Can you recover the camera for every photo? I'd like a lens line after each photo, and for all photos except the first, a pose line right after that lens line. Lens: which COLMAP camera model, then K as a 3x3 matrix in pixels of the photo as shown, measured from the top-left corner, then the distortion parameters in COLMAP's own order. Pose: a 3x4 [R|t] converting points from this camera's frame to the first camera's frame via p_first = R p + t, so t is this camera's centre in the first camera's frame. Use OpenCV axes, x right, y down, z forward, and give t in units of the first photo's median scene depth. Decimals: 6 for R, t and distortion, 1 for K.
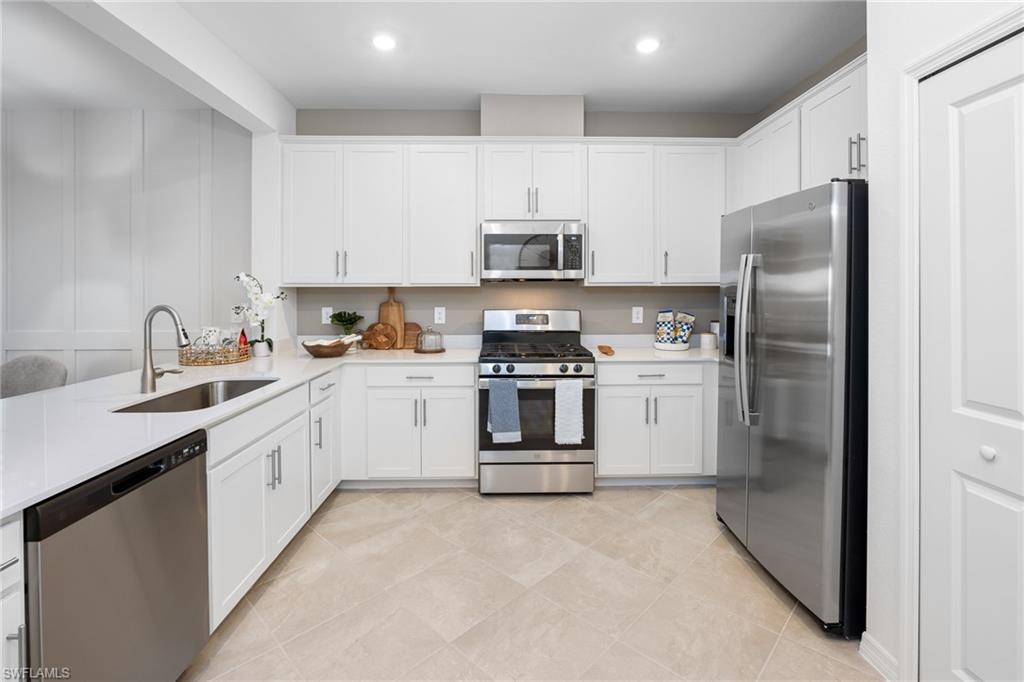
lens RADIAL K [[472.0, 0, 512.8], [0, 472.0, 295.7], [0, 0, 1]] dist [-0.001879, 0.000186]
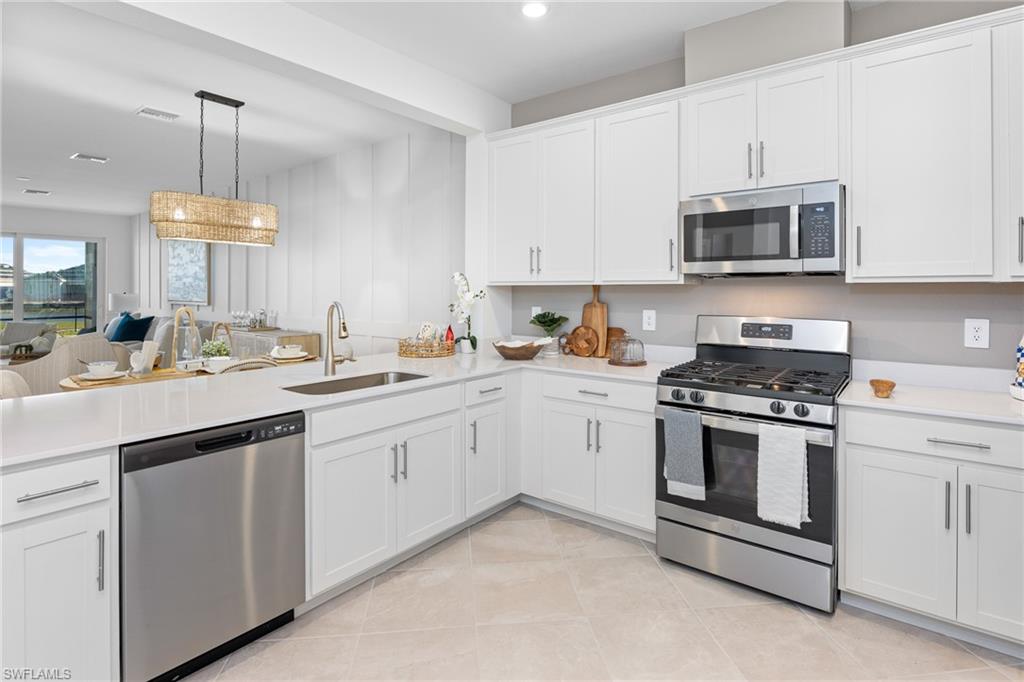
lens RADIAL K [[525.5, 0, 510.0], [0, 525.5, 290.8], [0, 0, 1]] dist [-0.000292, 0.000270]
pose [[0.767954, 0.003282, -0.640497, 0.282764], [-0.008169, 0.999956, -0.004670, -0.002847], [0.640453, 0.008818, 0.767946, 0.186695]]
